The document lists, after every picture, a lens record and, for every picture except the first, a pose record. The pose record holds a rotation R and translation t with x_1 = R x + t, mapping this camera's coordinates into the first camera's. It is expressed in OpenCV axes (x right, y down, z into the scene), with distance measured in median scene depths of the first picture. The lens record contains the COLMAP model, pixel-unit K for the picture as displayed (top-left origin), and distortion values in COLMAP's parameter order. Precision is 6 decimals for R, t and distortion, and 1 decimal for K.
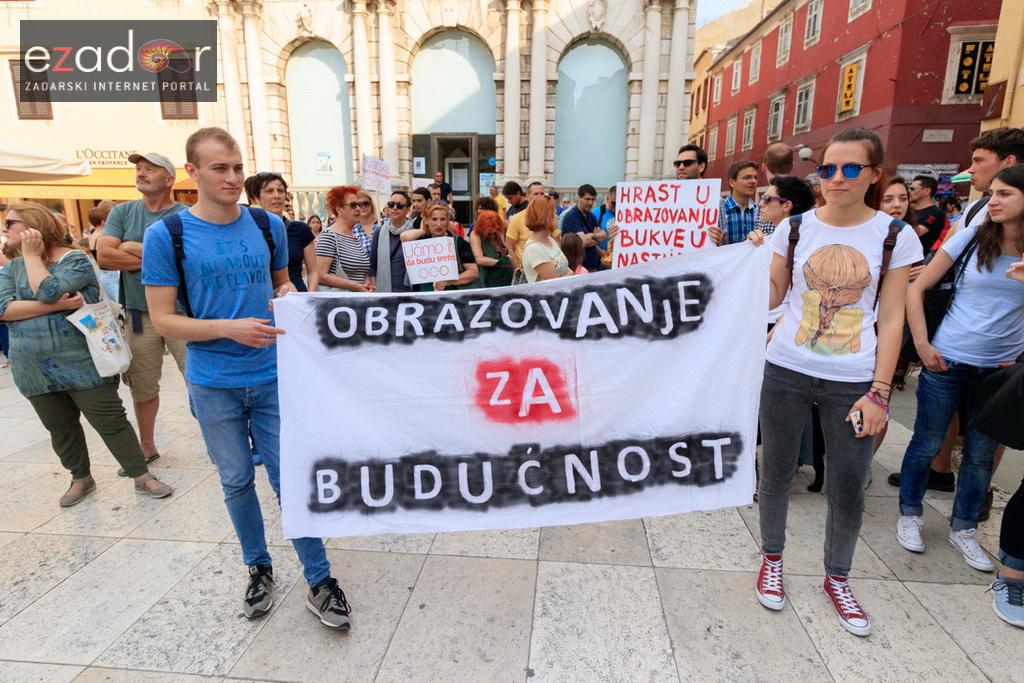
lens RADIAL K [[570.2, 0, 512.0], [0, 570.2, 341.5], [0, 0, 1]] dist [0.001245, 0.003057]
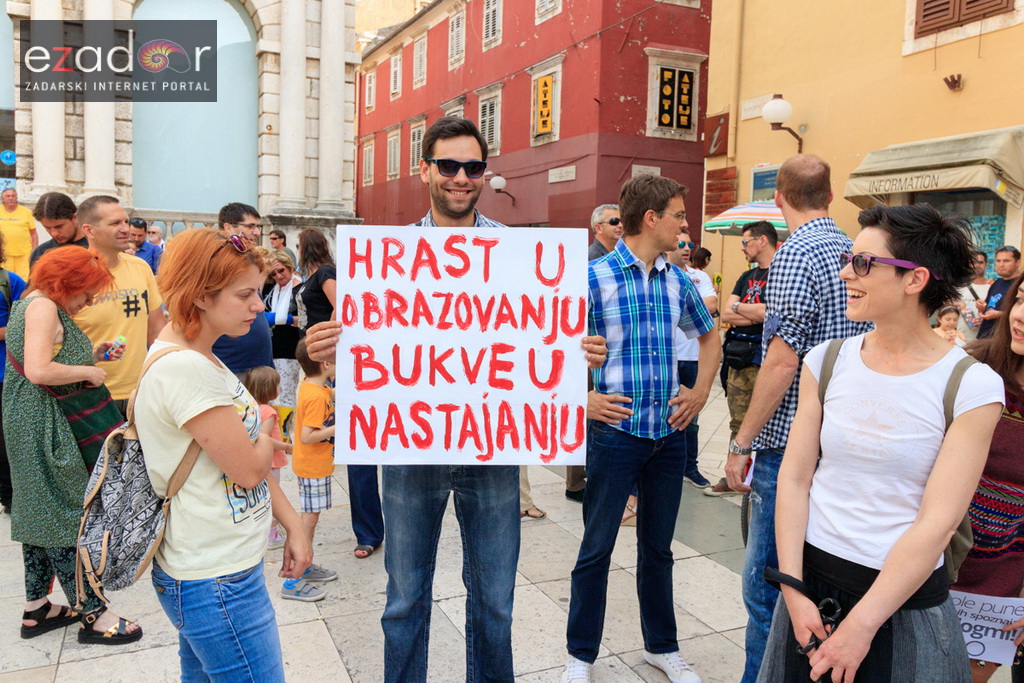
lens RADIAL K [[787.6, 0, 512.0], [0, 787.6, 341.5], [0, 0, 1]] dist [0.051699, -0.081758]
pose [[0.870093, -0.031637, 0.491871, 0.005994], [0.082753, 0.993149, -0.082505, -0.040152], [-0.485891, 0.112491, 0.866750, 0.133510]]
